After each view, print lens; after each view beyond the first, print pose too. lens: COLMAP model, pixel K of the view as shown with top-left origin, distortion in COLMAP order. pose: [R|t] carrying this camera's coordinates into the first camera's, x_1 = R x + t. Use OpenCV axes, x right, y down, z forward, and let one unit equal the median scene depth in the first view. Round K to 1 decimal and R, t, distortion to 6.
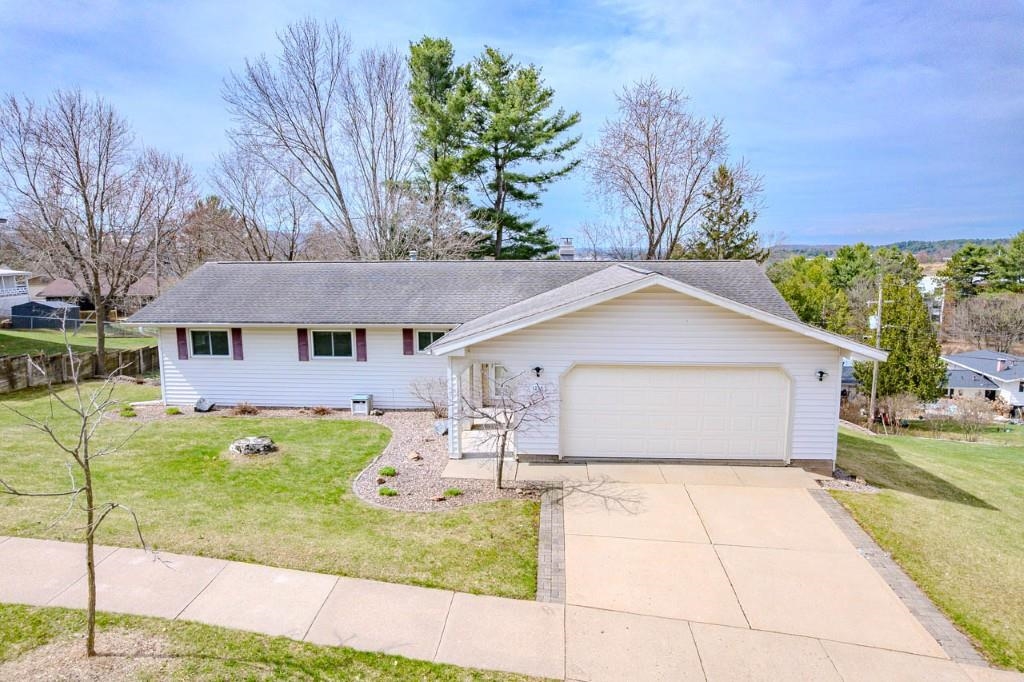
lens RADIAL K [[652.3, 0, 512.0], [0, 652.3, 341.0], [0, 0, 1]] dist [-0.087691, 0.082293]
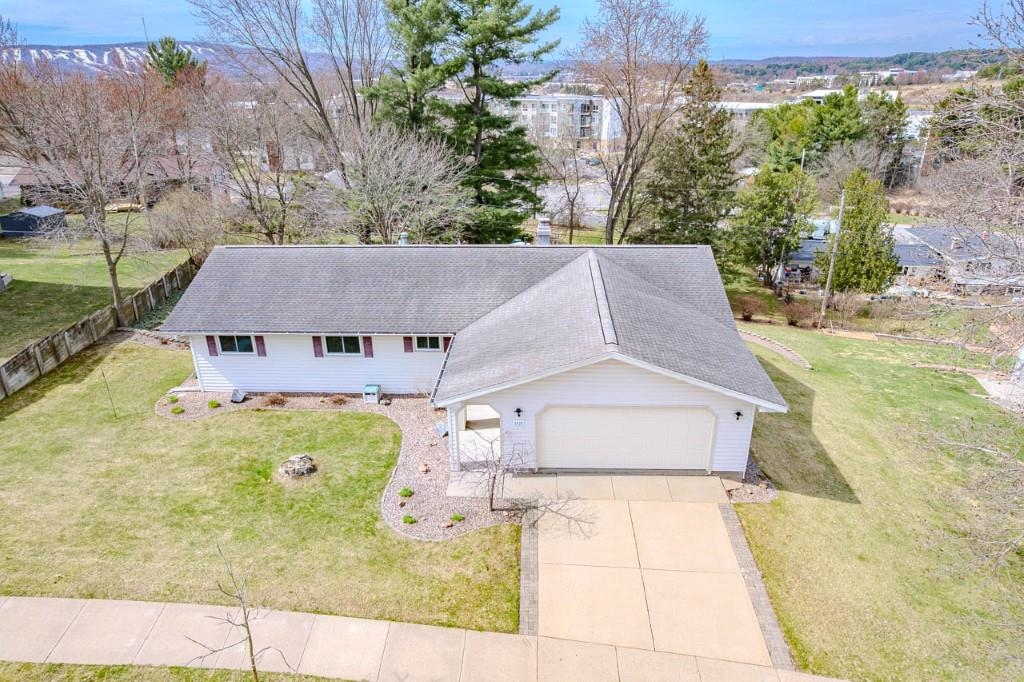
lens RADIAL K [[652.3, 0, 512.0], [0, 652.3, 341.0], [0, 0, 1]] dist [-0.087691, 0.082293]
pose [[0.999441, -0.020537, 0.026369, -0.003693], [0.012880, 0.964675, 0.263129, -0.417233], [-0.030842, -0.262642, 0.964400, -0.187979]]
